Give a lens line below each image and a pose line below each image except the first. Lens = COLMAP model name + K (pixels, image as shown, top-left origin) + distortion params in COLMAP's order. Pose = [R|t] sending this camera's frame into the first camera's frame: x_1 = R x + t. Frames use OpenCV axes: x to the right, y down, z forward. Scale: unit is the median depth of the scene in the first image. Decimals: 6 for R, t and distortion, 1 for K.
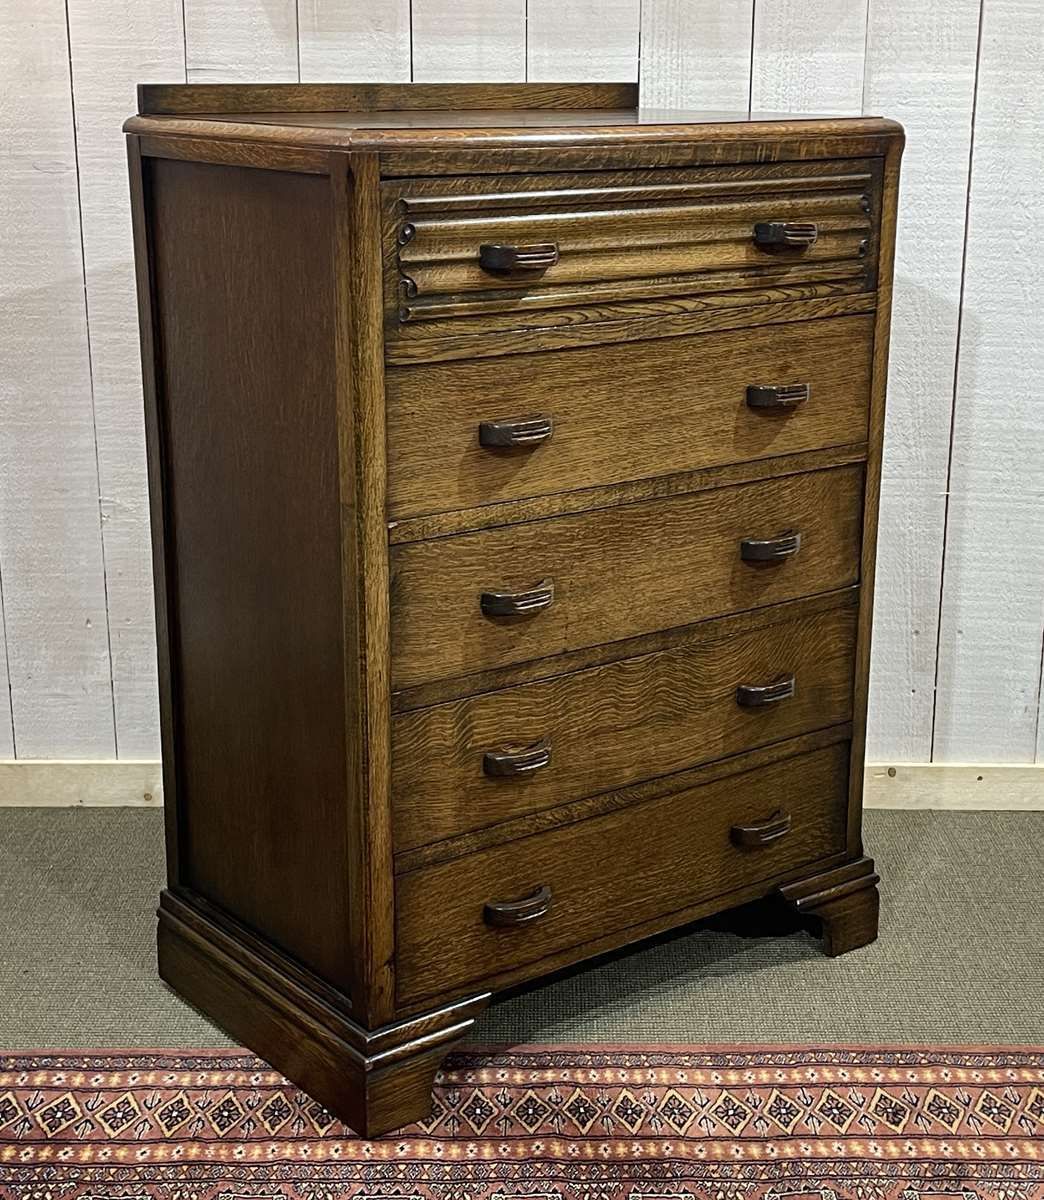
lens RADIAL K [[1872.7, 0, 518.6], [0, 1872.7, 619.2], [0, 0, 1]] dist [0.176398, -0.661882]
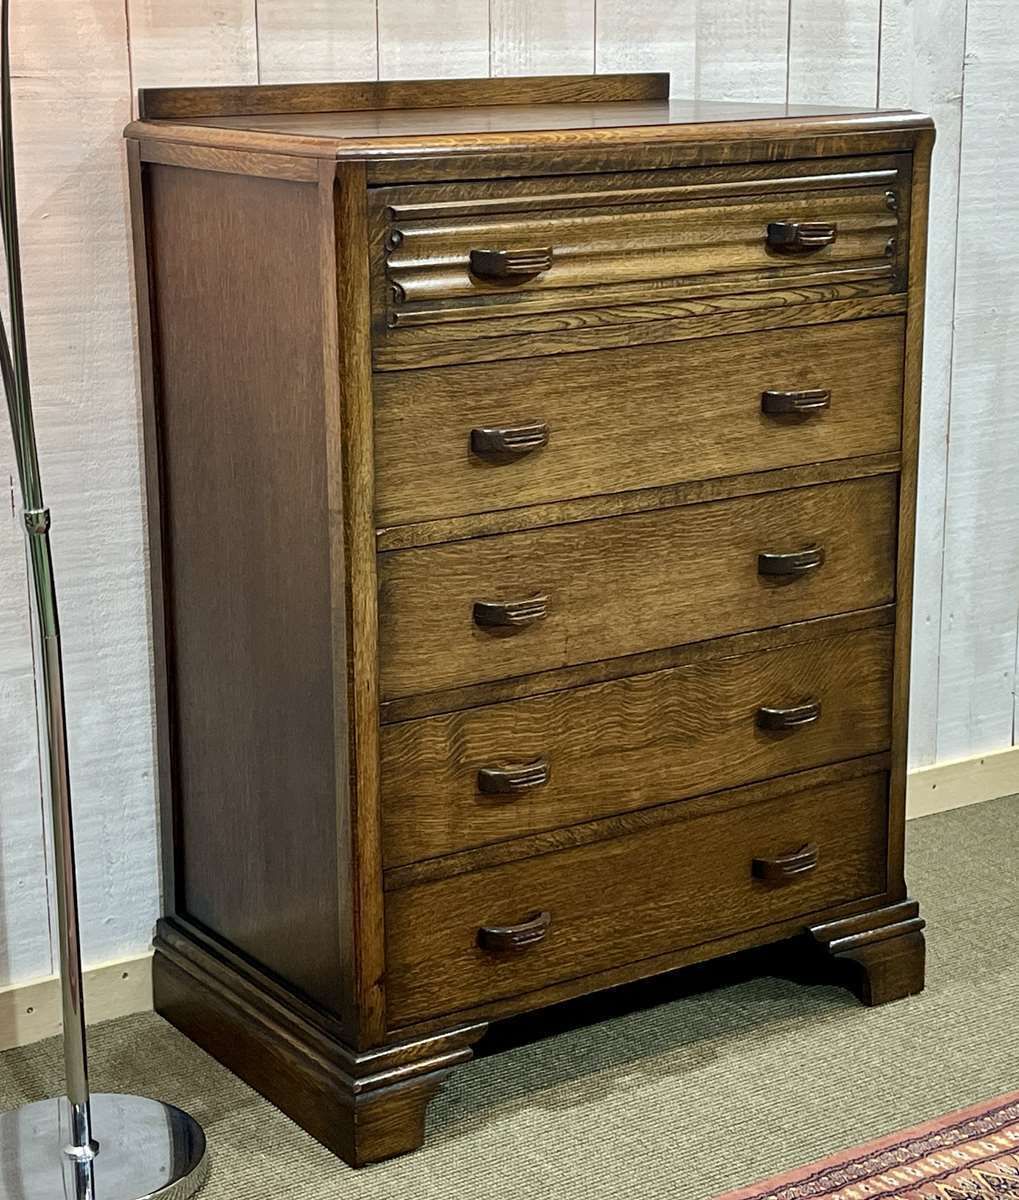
lens RADIAL K [[2317.4, 0, 454.0], [0, 2317.4, 617.5], [0, 0, 1]] dist [0.166020, -0.415614]
pose [[0.996475, 0.006119, -0.083665, 0.067846], [-0.008615, 0.999528, -0.029501, 0.028234], [0.083445, 0.030118, 0.996057, -0.196520]]
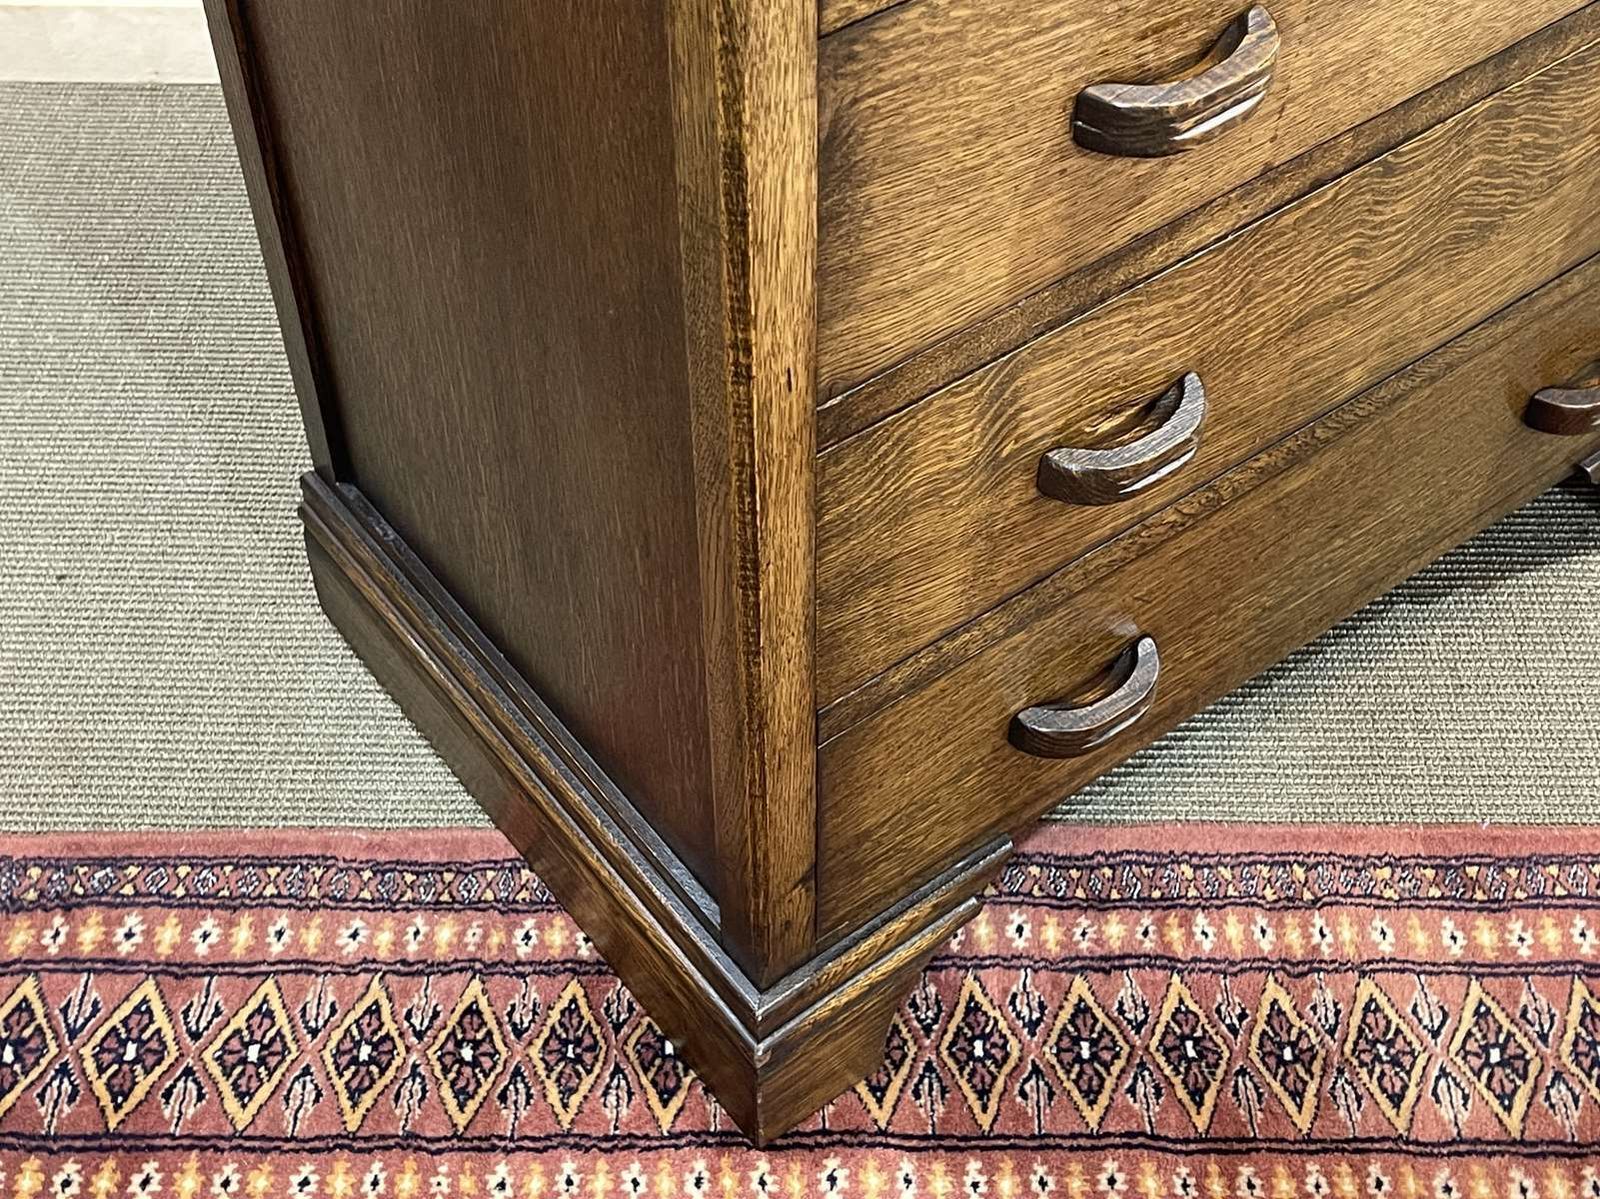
lens RADIAL K [[2135.4, 0, 815.2], [0, 2135.4, 613.1], [0, 0, 1]] dist [0.173934, -0.665939]
pose [[0.999935, 0.006572, -0.009327, -0.060506], [-0.000613, 0.847240, 0.531210, -0.136070], [0.011393, -0.531170, 0.847189, 0.593582]]
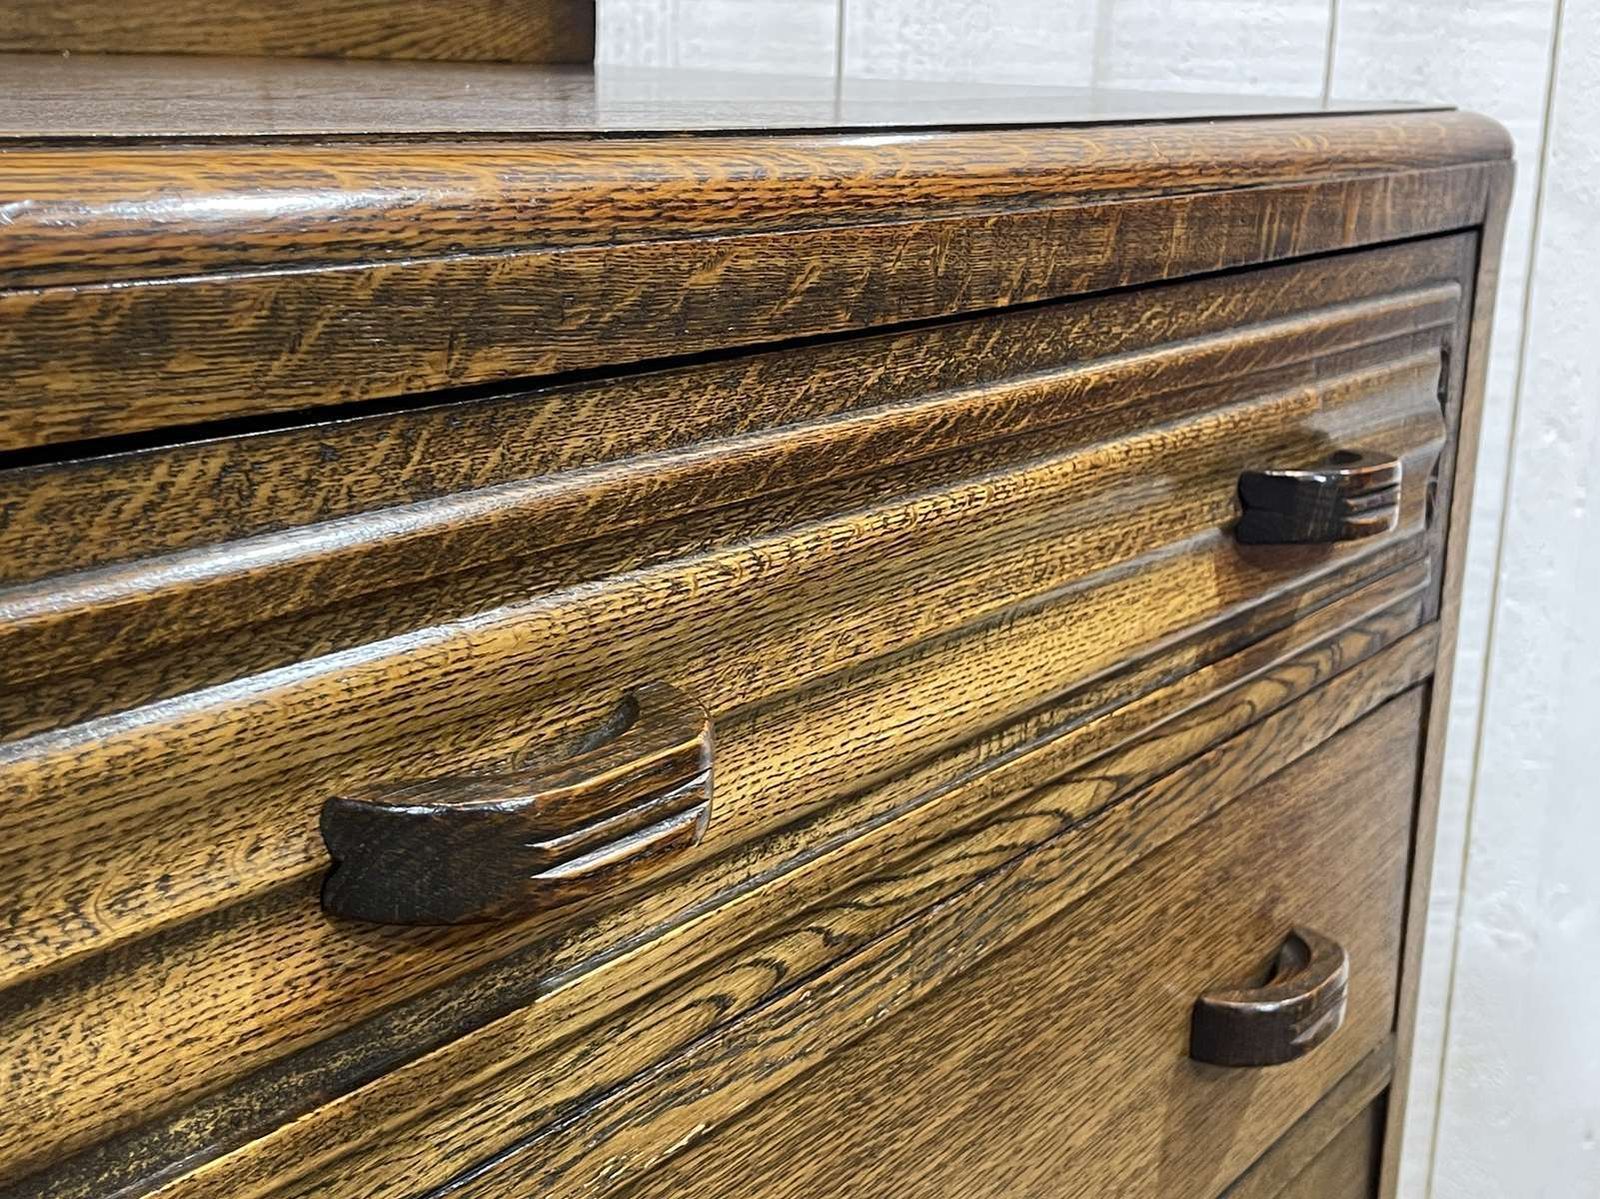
lens RADIAL K [[2135.4, 0, 815.2], [0, 2135.4, 613.1], [0, 0, 1]] dist [0.173934, -0.665939]
pose [[0.955528, -0.051543, 0.290360, -0.030763], [0.057945, 0.998229, -0.013488, -0.191622], [-0.289151, 0.029713, 0.956822, 0.724259]]
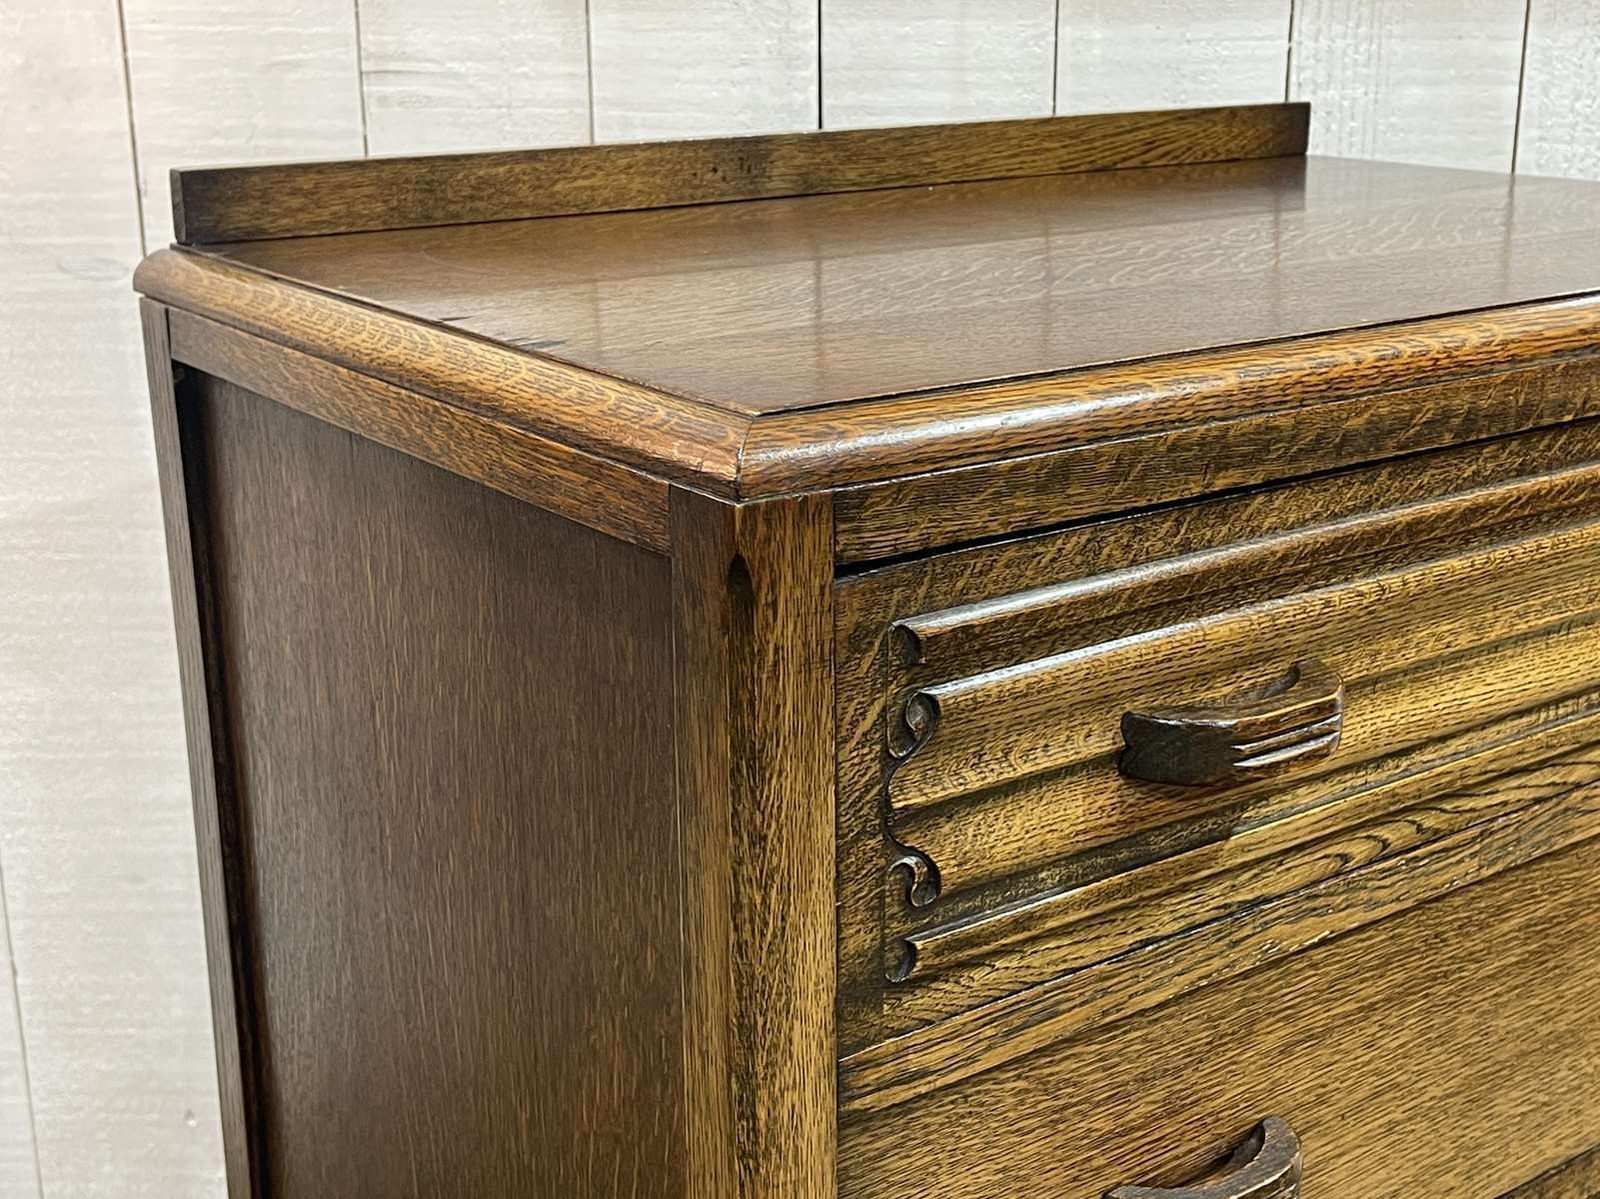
lens RADIAL K [[2135.4, 0, 815.2], [0, 2135.4, 613.1], [0, 0, 1]] dist [0.173934, -0.665939]
pose [[0.999801, -0.000884, -0.019930, -0.060457], [0.001047, 0.999966, 0.008165, -0.199348], [0.019922, -0.008184, 0.999768, 0.570612]]
